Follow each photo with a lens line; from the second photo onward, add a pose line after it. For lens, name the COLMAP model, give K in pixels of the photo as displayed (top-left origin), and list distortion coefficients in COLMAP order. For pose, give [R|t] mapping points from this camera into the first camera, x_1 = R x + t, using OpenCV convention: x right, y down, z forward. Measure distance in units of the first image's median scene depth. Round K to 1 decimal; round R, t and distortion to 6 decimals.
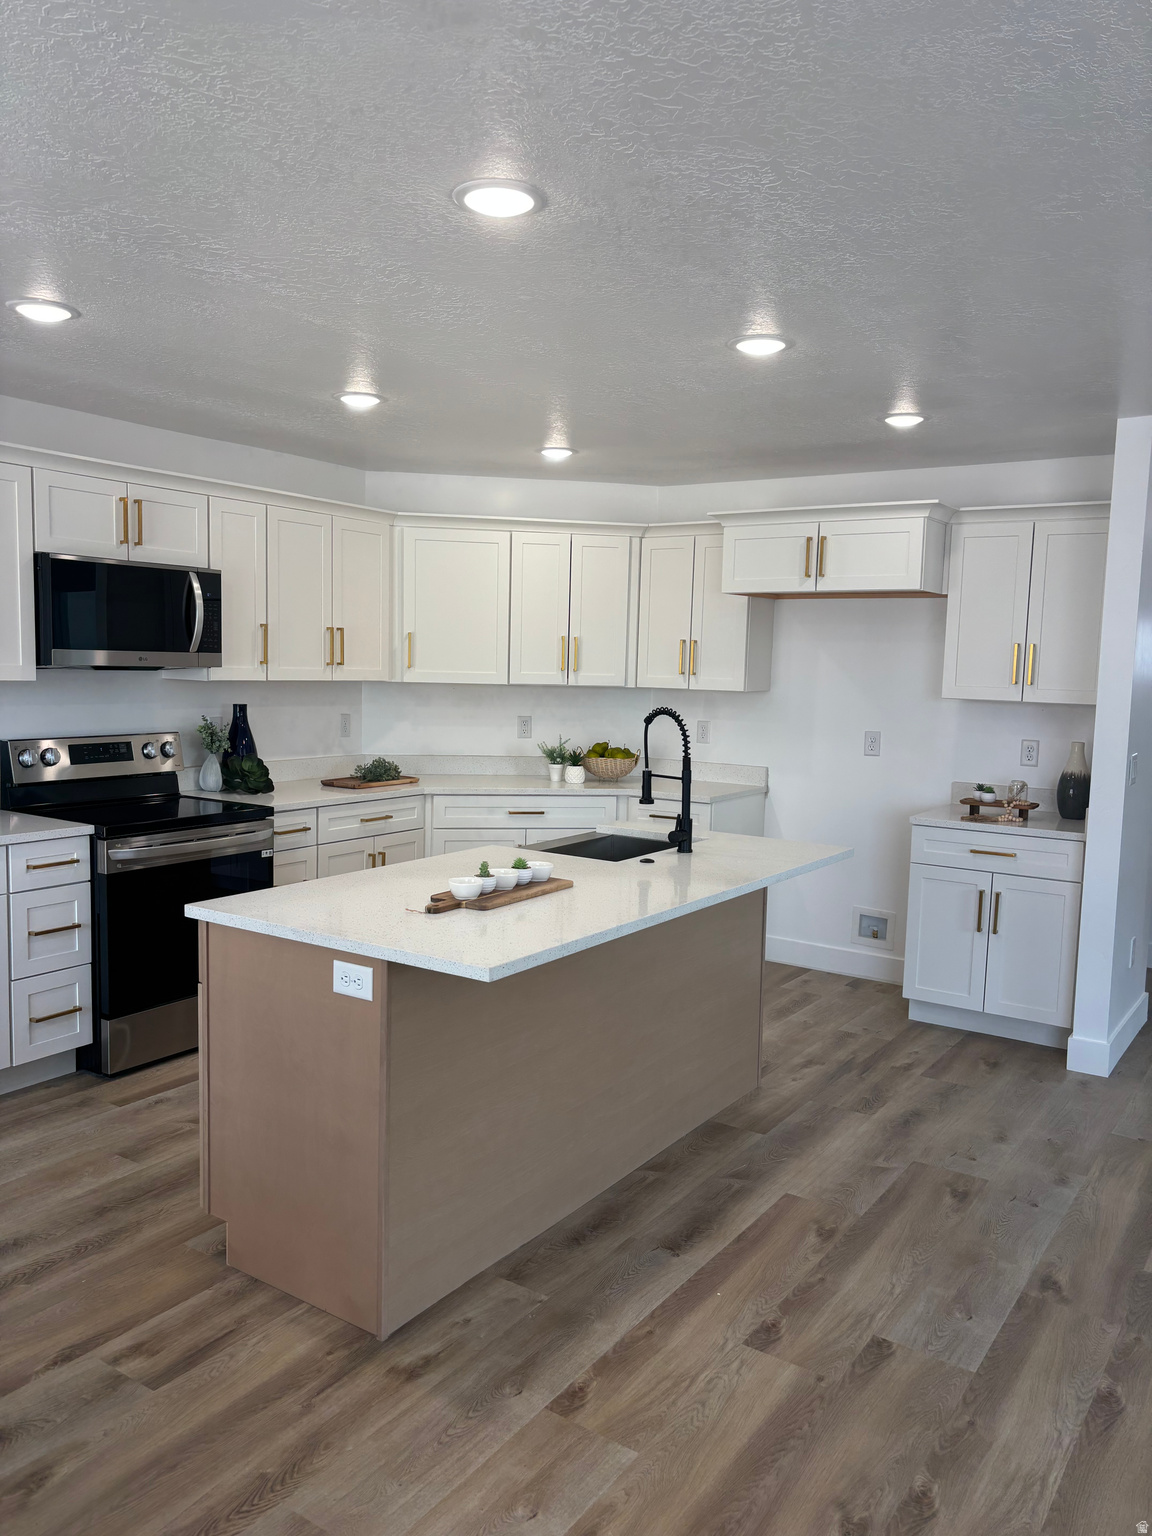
lens RADIAL K [[1127.1, 0, 576.0], [0, 1127.1, 768.0], [0, 0, 1]] dist [0.026619, 0.002809]
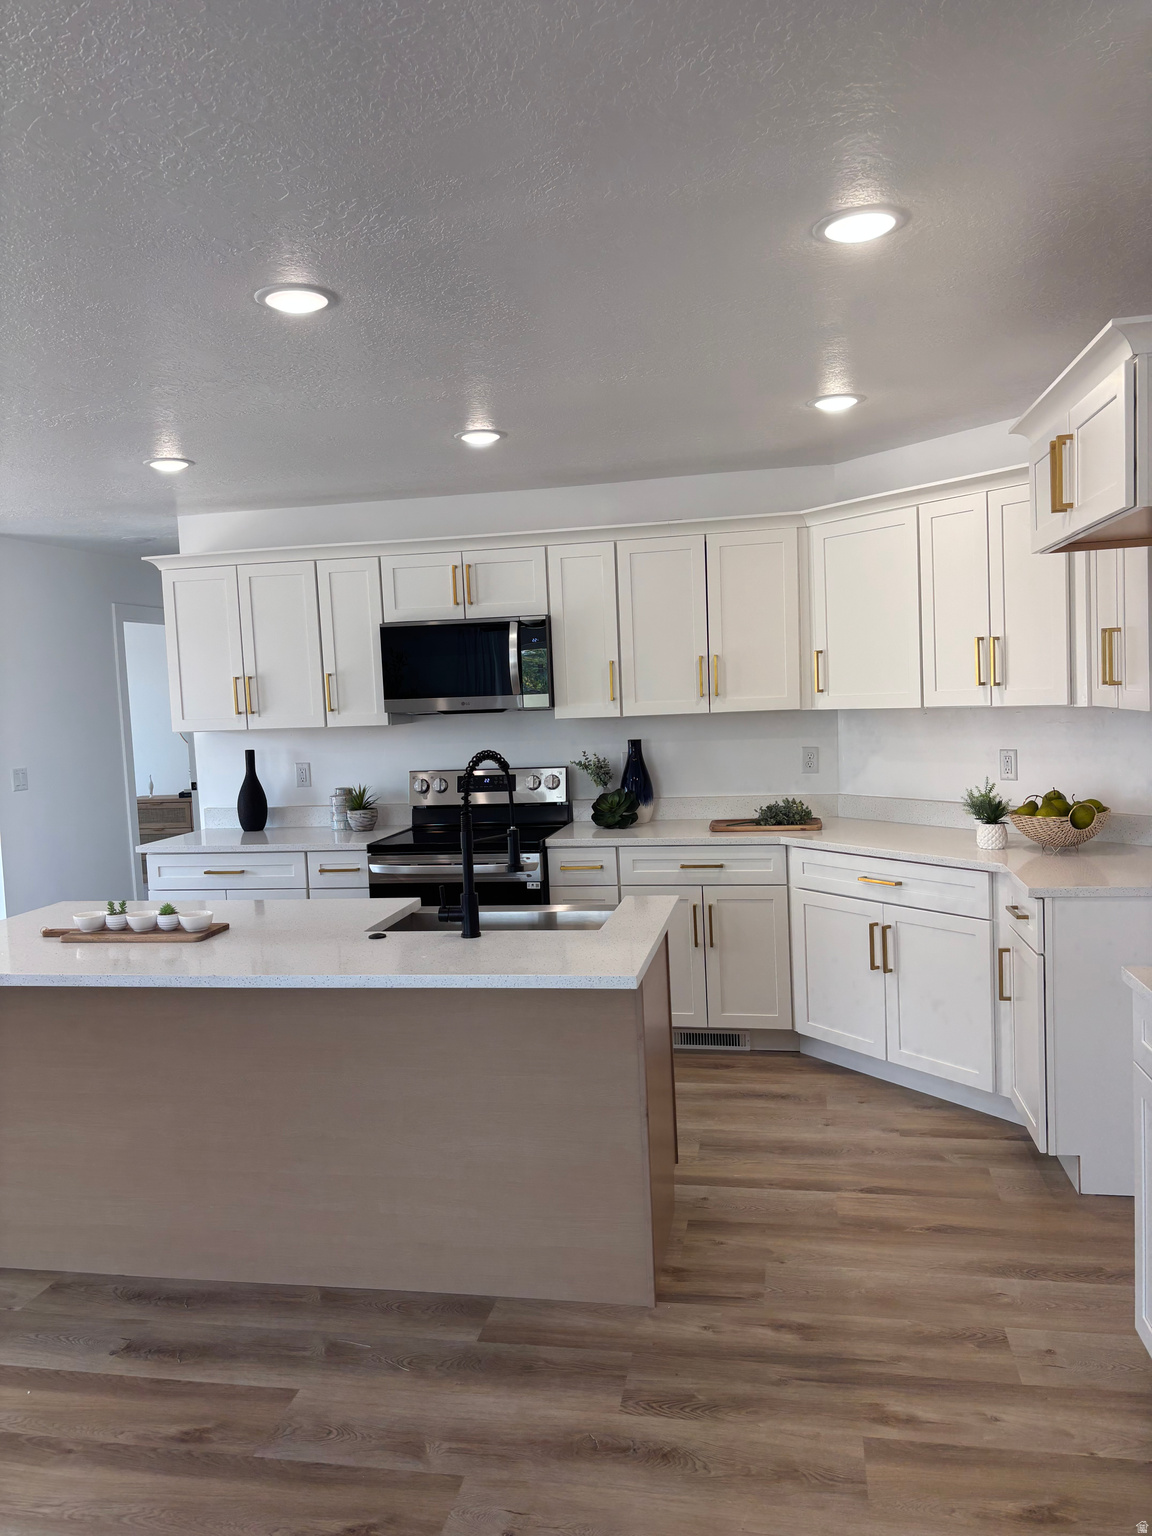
lens RADIAL K [[1156.2, 0, 576.0], [0, 1156.2, 768.0], [0, 0, 1]] dist [0.016704, 0.000253]
pose [[0.402161, 0.018064, -0.915391, 0.785007], [-0.032835, 0.999447, 0.005297, -0.043945], [0.914980, 0.027927, 0.402532, 0.680920]]
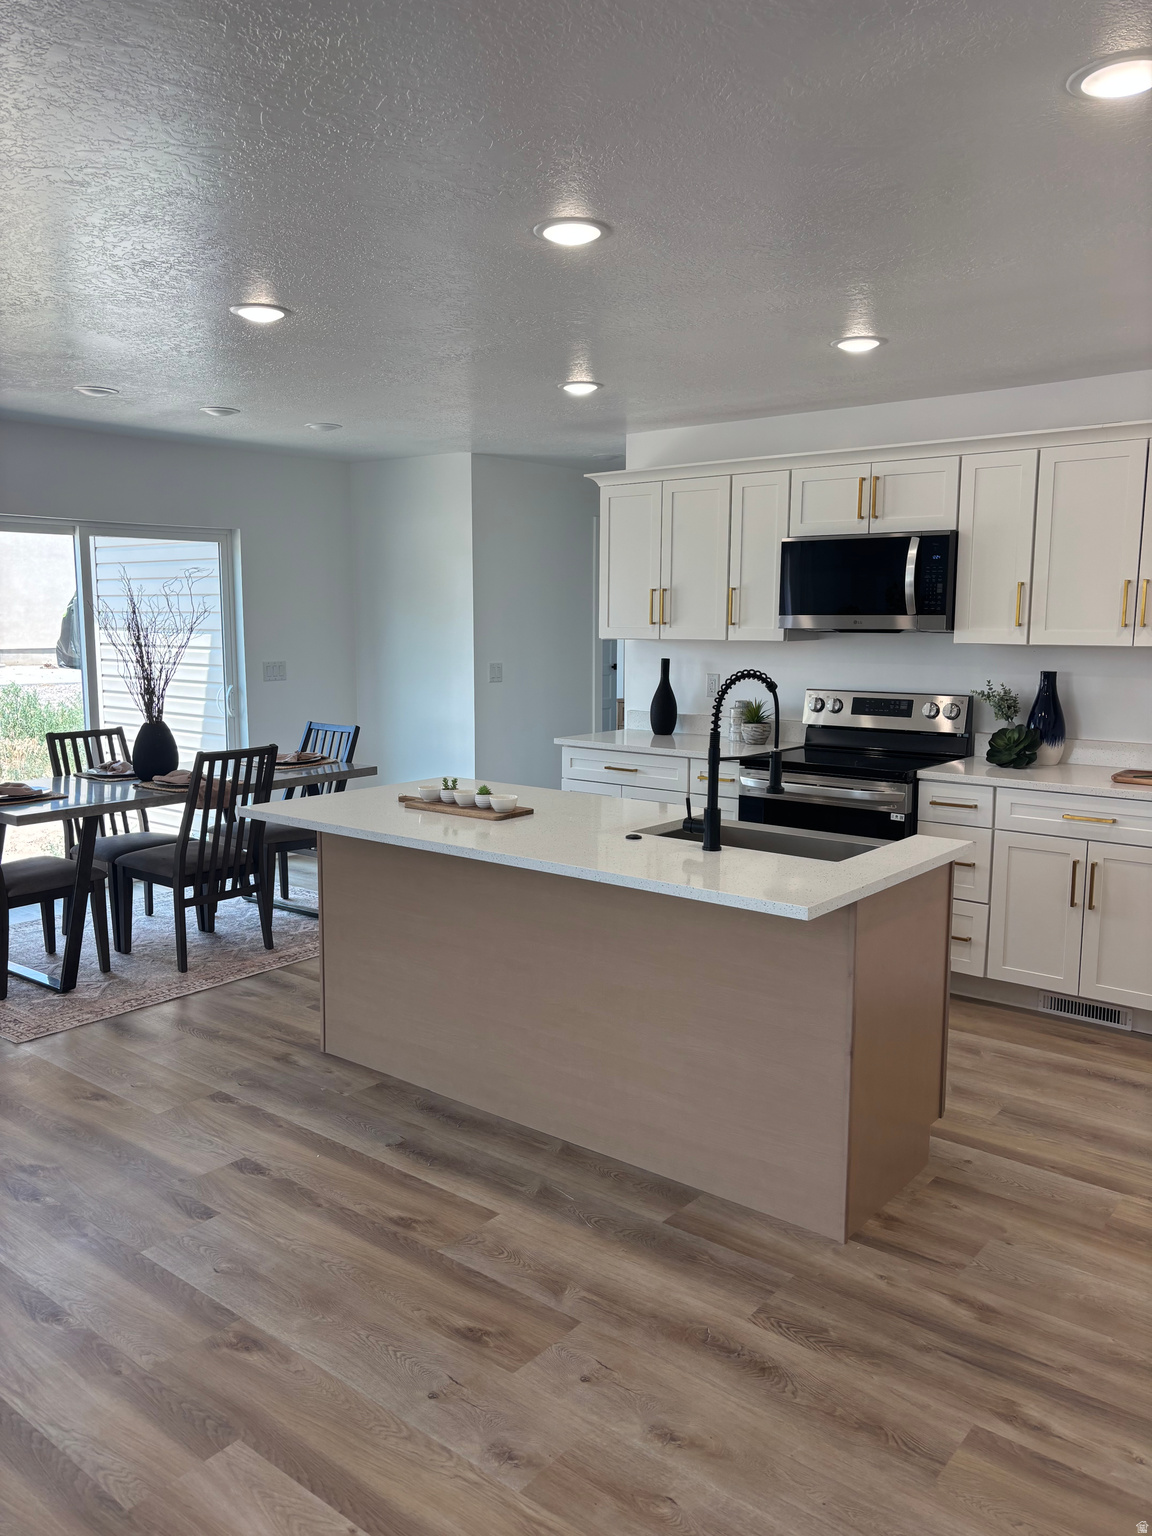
lens RADIAL K [[1165.3, 0, 576.0], [0, 1165.3, 768.0], [0, 0, 1]] dist [0.045690, -0.044454]
pose [[-0.074310, 0.101610, -0.992045, 0.845202], [-0.096857, 0.989357, 0.108590, -0.056938], [0.992520, 0.104155, -0.063677, 0.872648]]
